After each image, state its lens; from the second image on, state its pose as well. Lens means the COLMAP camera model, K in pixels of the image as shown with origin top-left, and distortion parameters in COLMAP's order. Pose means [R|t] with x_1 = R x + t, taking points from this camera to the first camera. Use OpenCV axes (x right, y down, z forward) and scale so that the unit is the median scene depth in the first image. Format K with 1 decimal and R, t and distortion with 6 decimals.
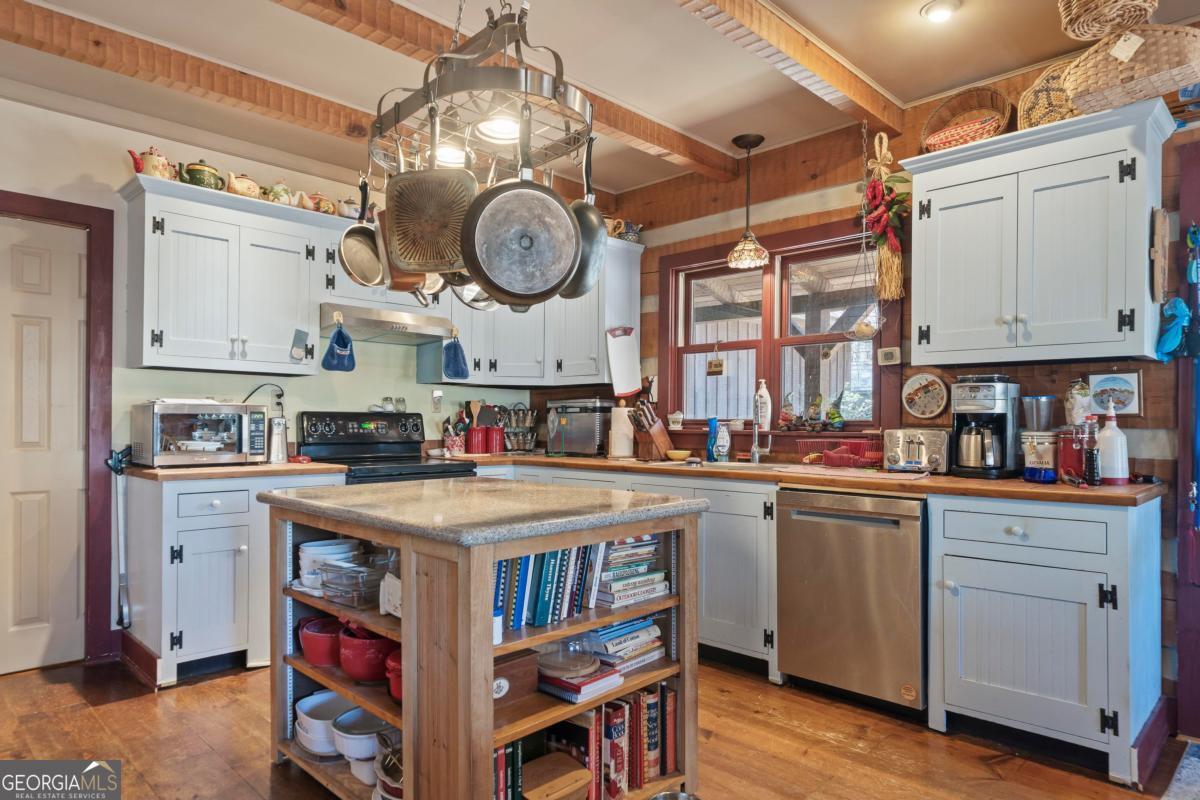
lens RADIAL K [[726.9, 0, 602.3], [0, 726.9, 405.0], [0, 0, 1]] dist [-0.000573, -0.000196]
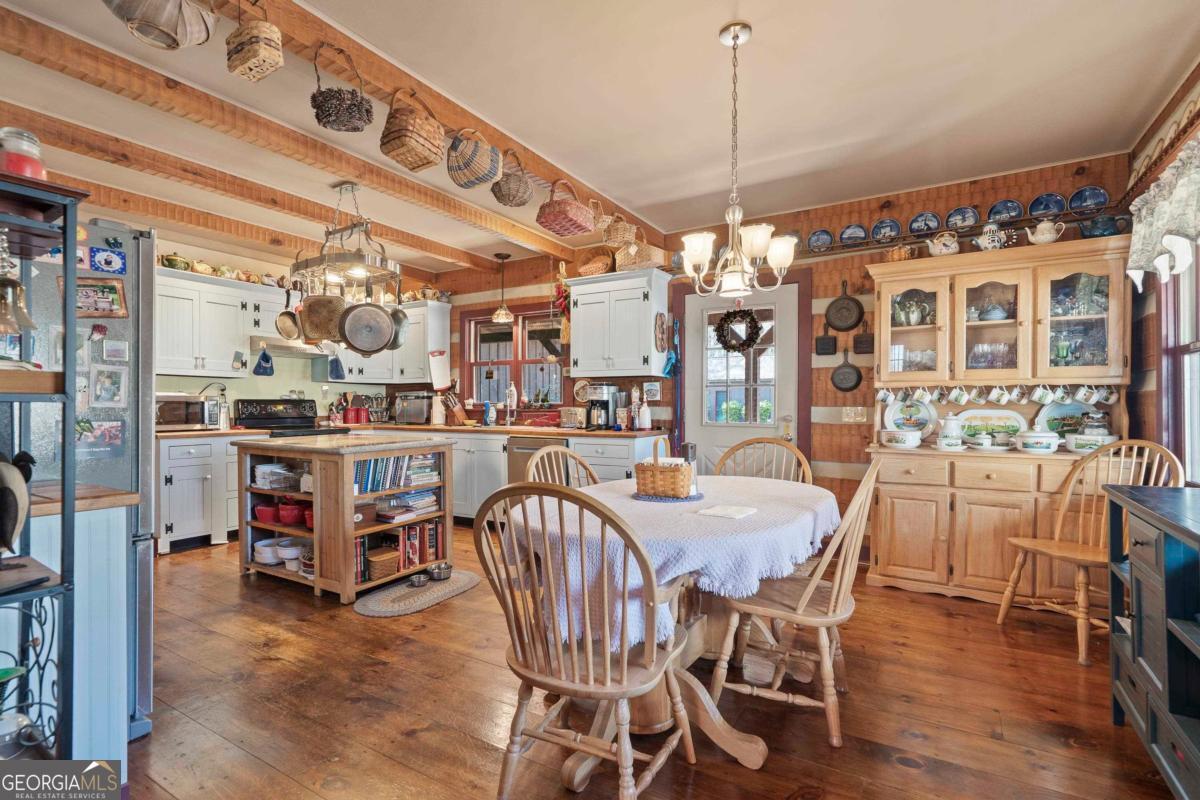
lens RADIAL K [[567.8, 0, 596.6], [0, 567.8, 404.4], [0, 0, 1]] dist [0.001733, 0.000980]
pose [[0.973893, -0.004661, 0.226961, 0.120453], [-0.000924, 0.999699, 0.024499, -0.015212], [-0.227007, -0.024069, 0.973596, -0.592915]]
